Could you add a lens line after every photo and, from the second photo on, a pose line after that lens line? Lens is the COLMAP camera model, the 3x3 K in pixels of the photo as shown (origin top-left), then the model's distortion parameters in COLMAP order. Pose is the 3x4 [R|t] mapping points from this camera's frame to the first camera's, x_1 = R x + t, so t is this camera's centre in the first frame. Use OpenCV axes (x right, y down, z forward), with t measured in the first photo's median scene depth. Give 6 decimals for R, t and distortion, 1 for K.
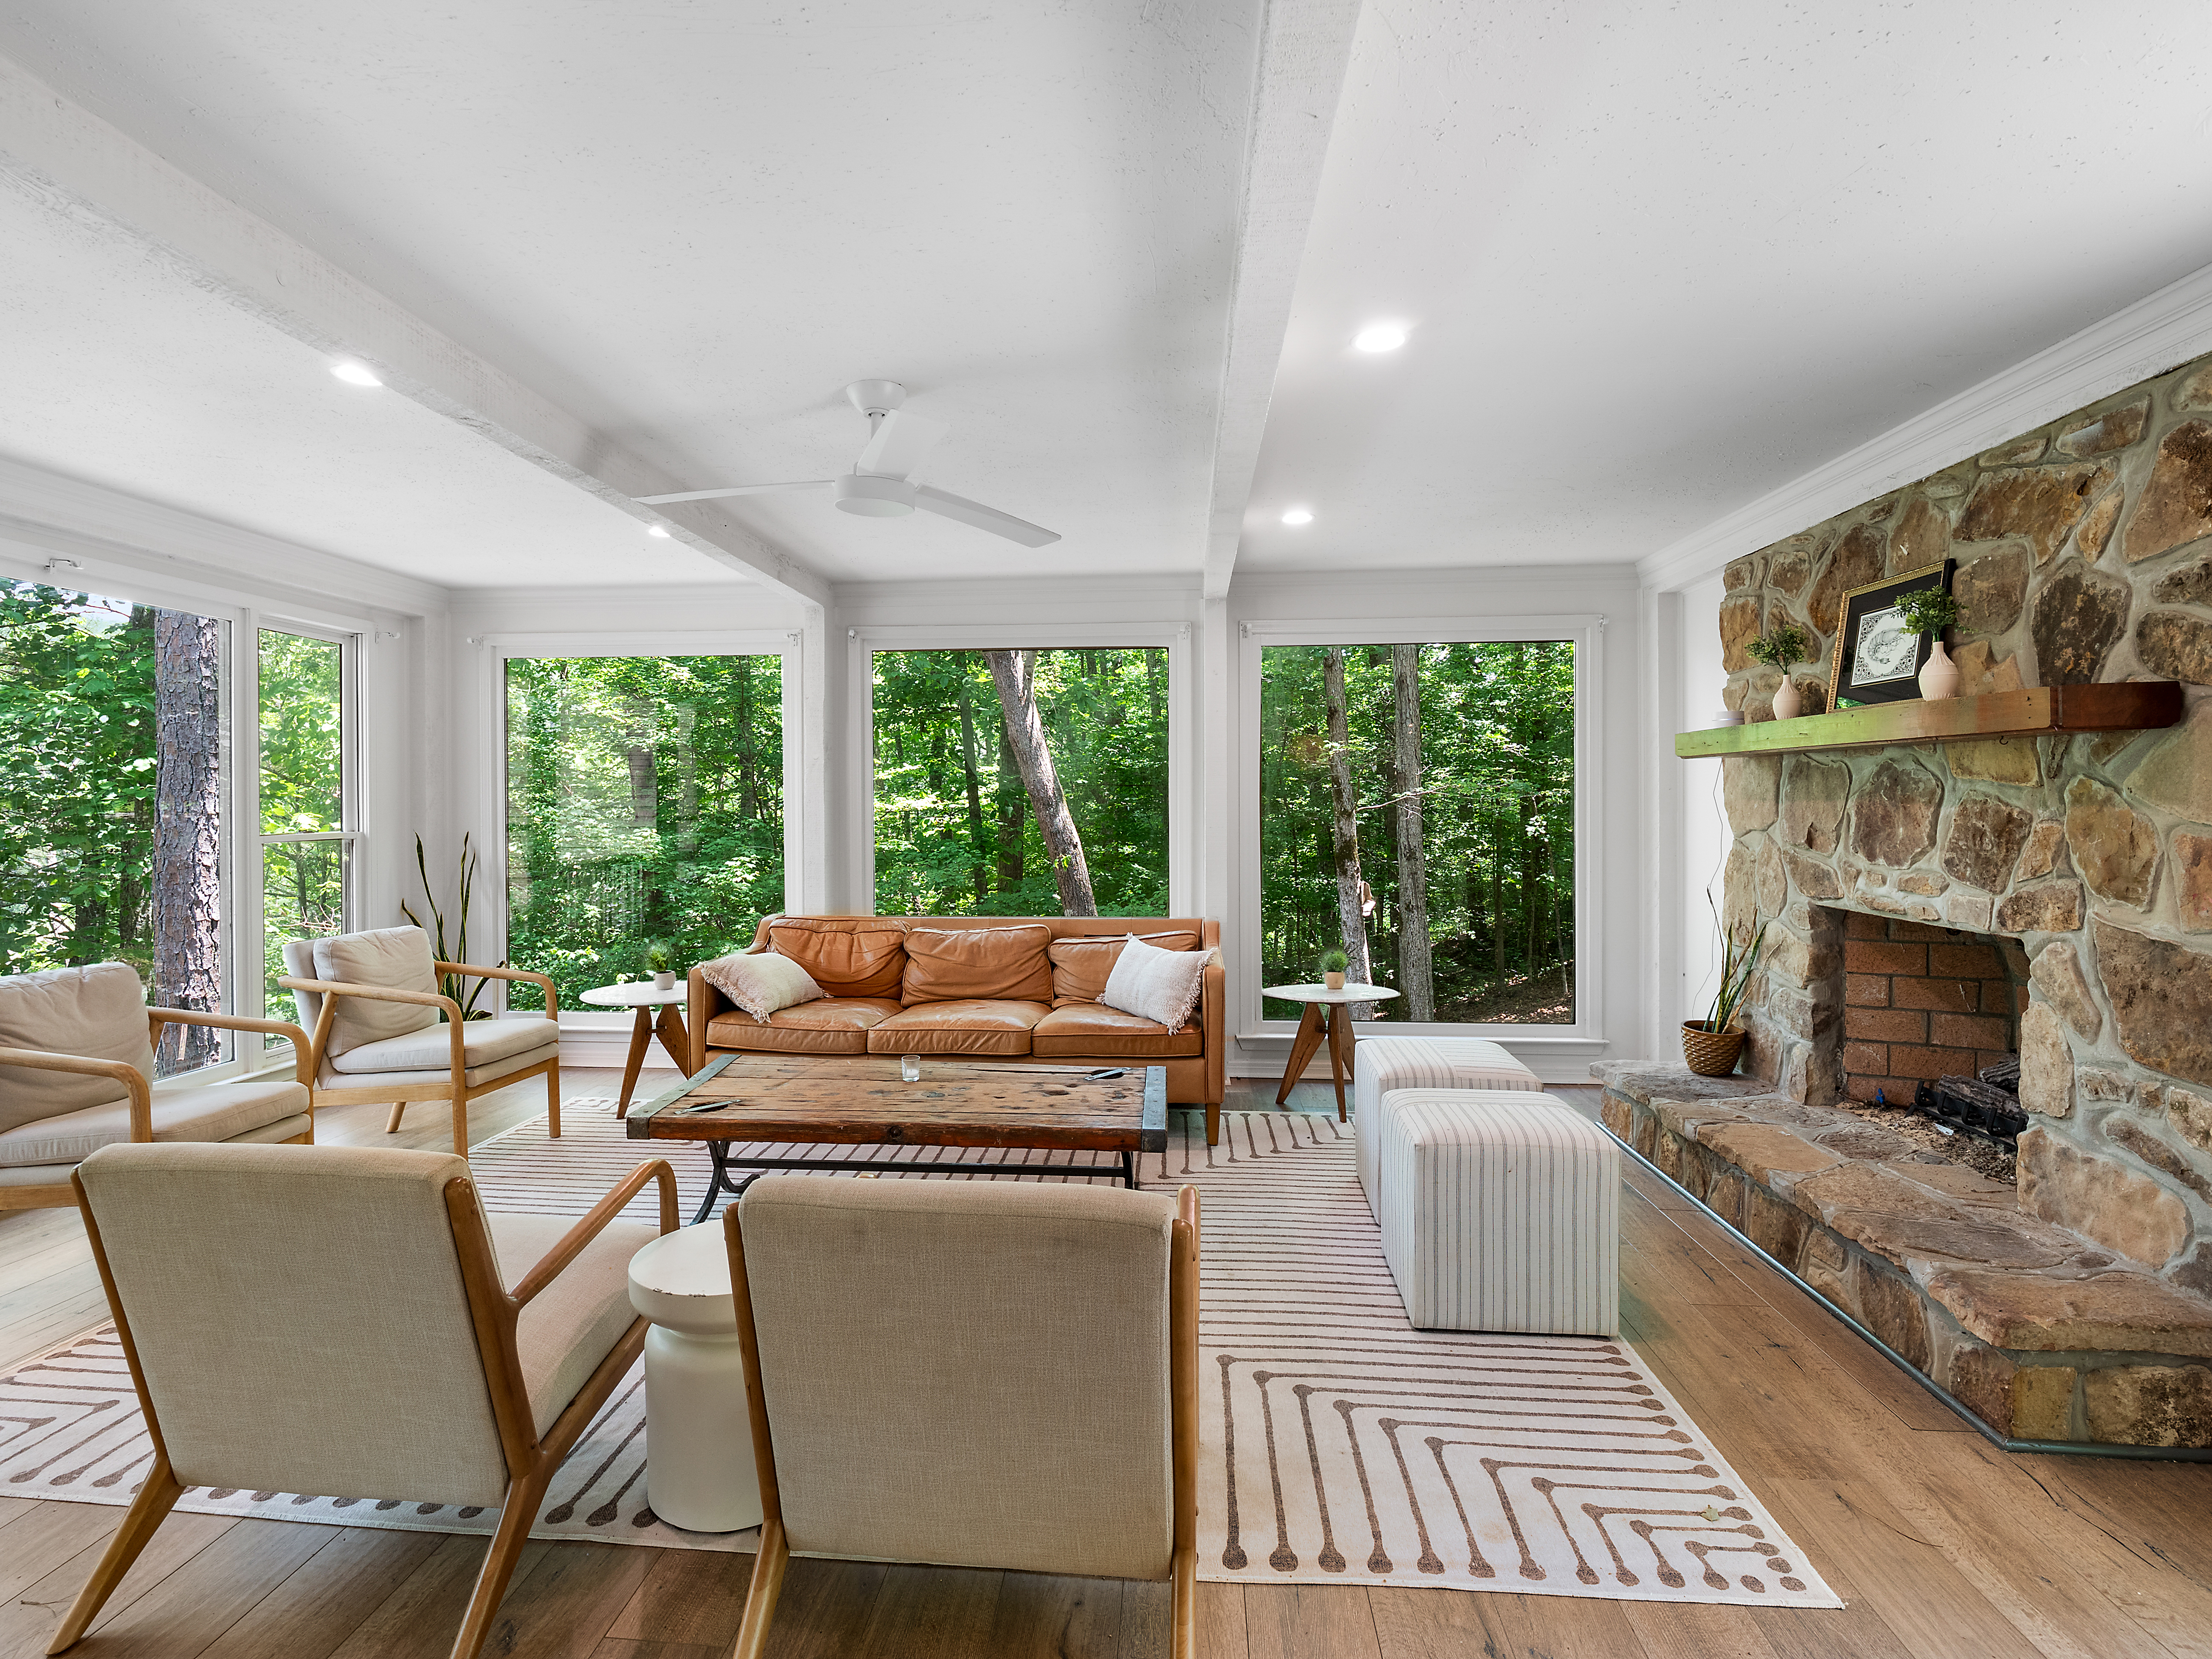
lens RADIAL K [[1082.1, 0, 1099.2], [0, 1082.1, 811.6], [0, 0, 1]] dist [-0.014434, -0.000928]
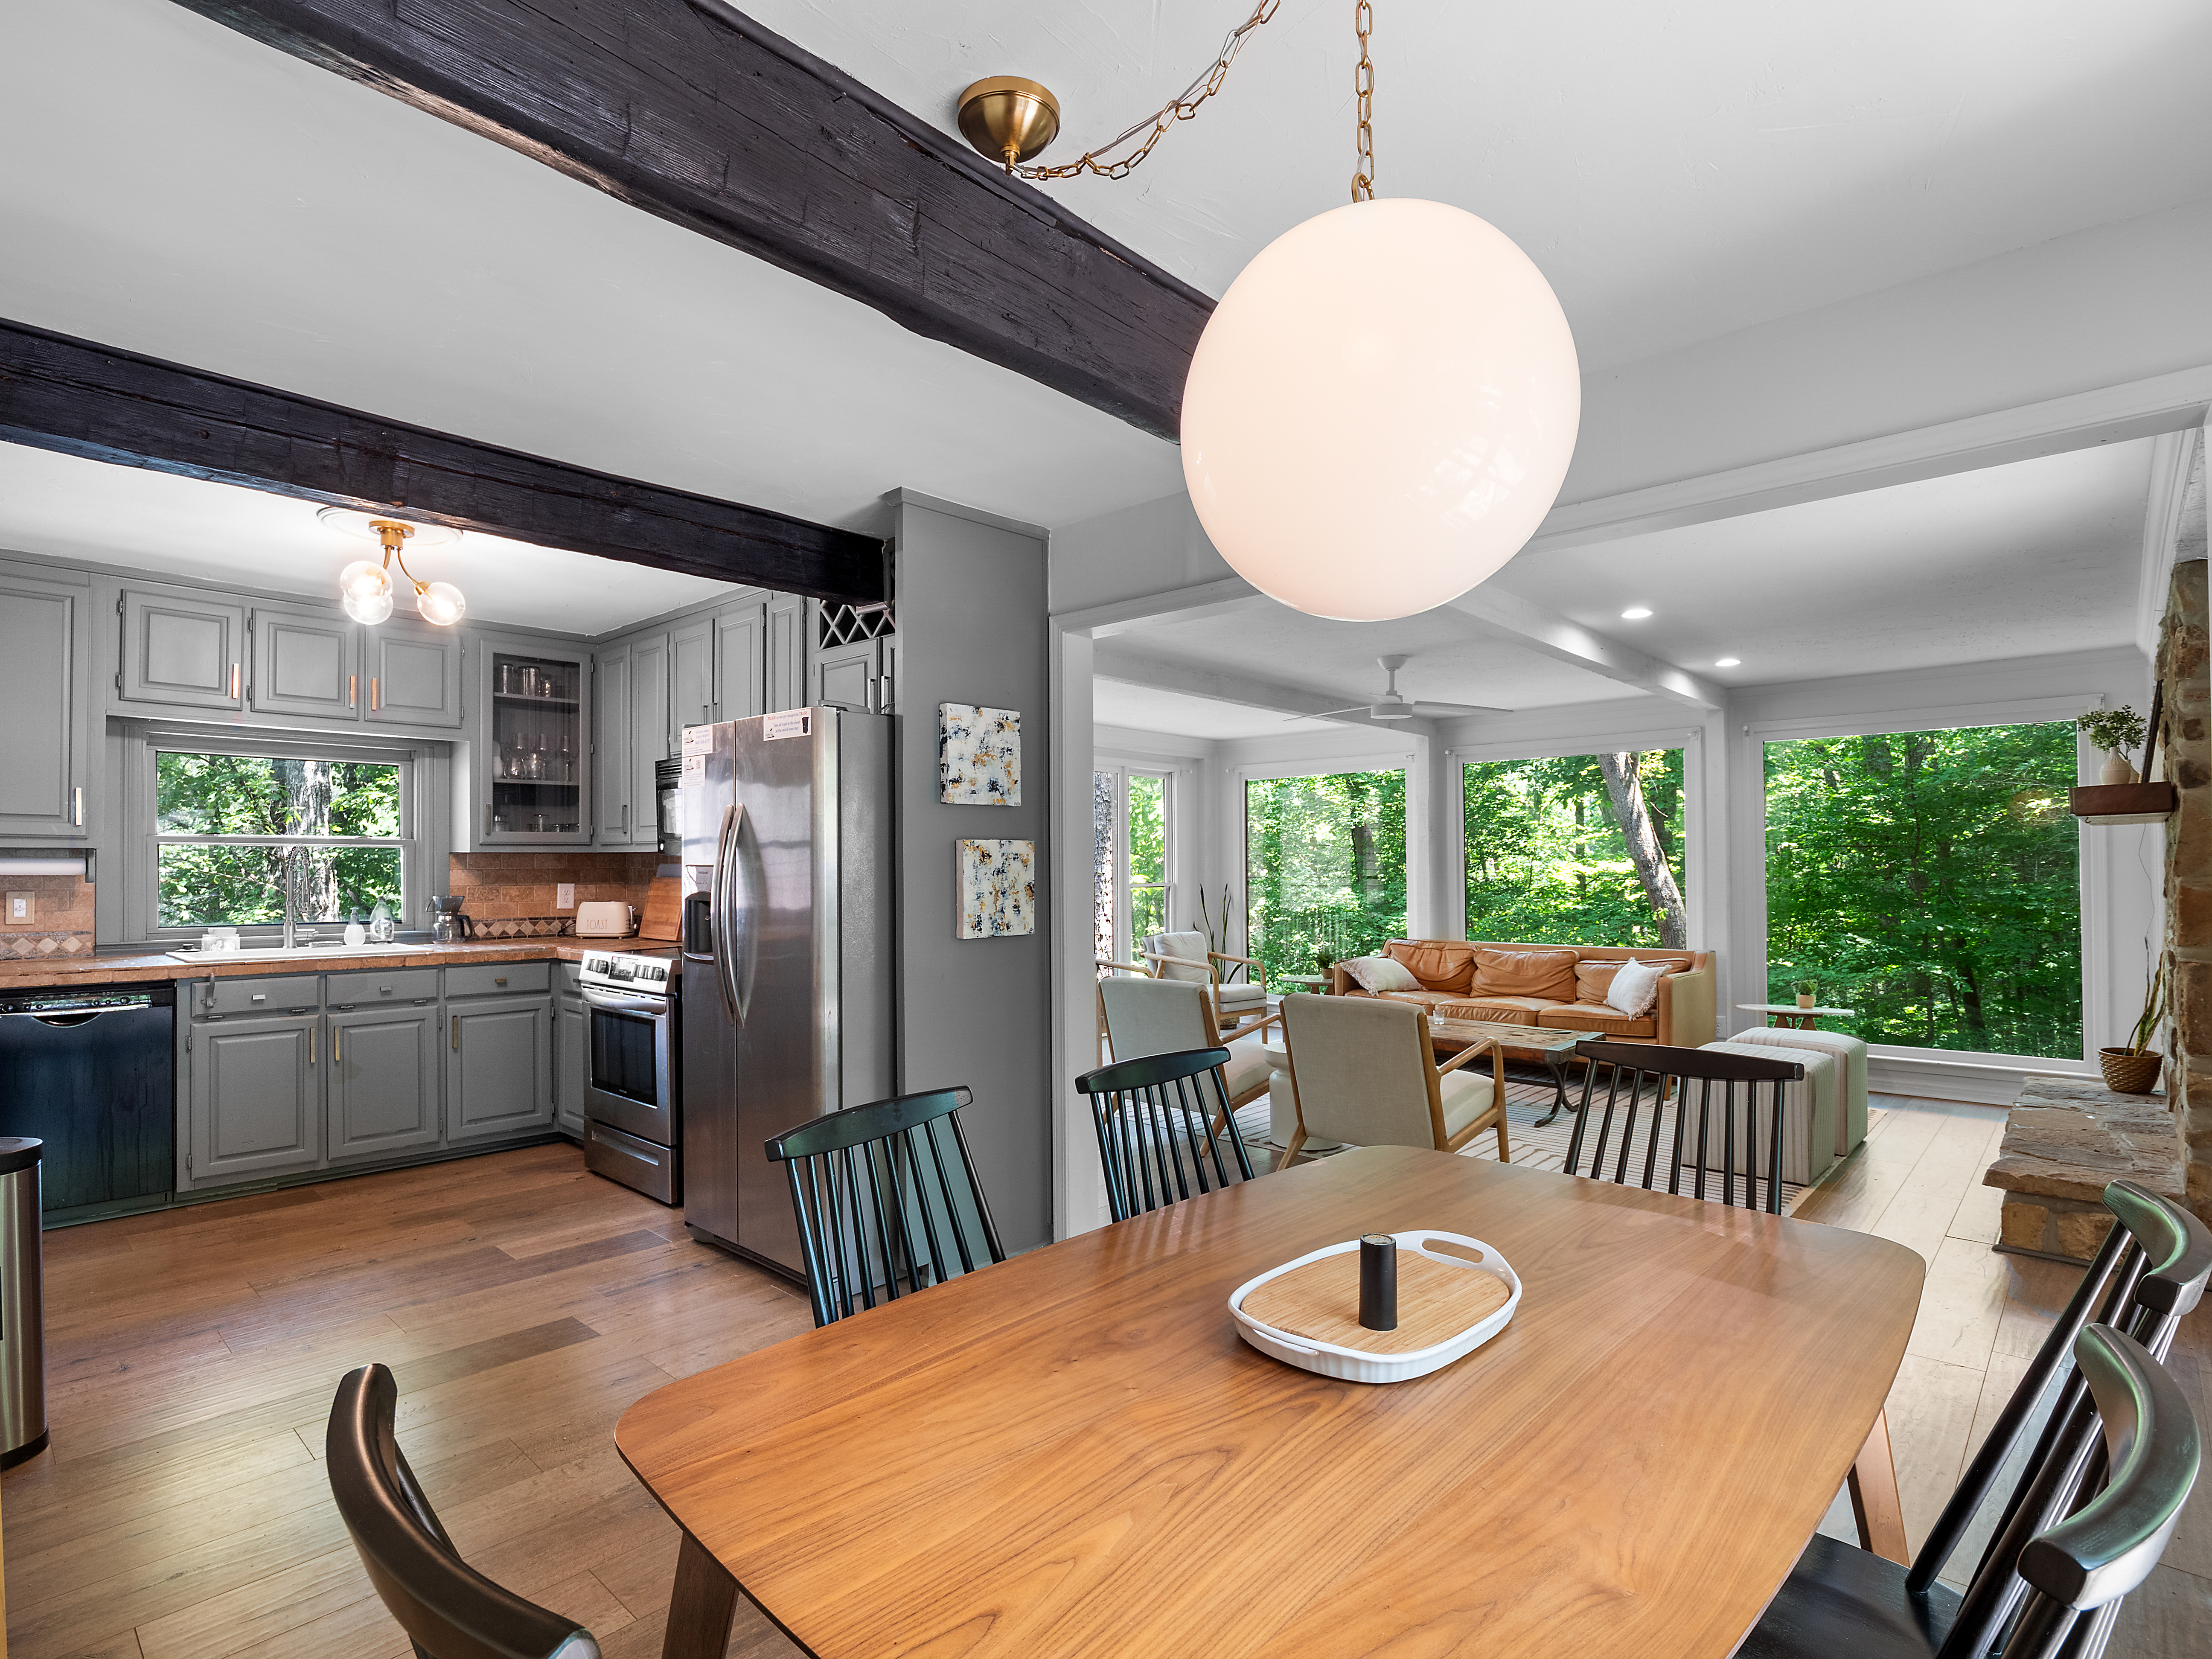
lens RADIAL K [[1082.1, 0, 1067.0], [0, 1082.1, 856.9], [0, 0, 1]] dist [-0.014434, -0.000928]
pose [[0.767149, -0.009423, -0.641400, 0.366037], [-0.002275, 0.999846, -0.017410, 0.008154], [0.641465, 0.014815, 0.767009, -0.546075]]
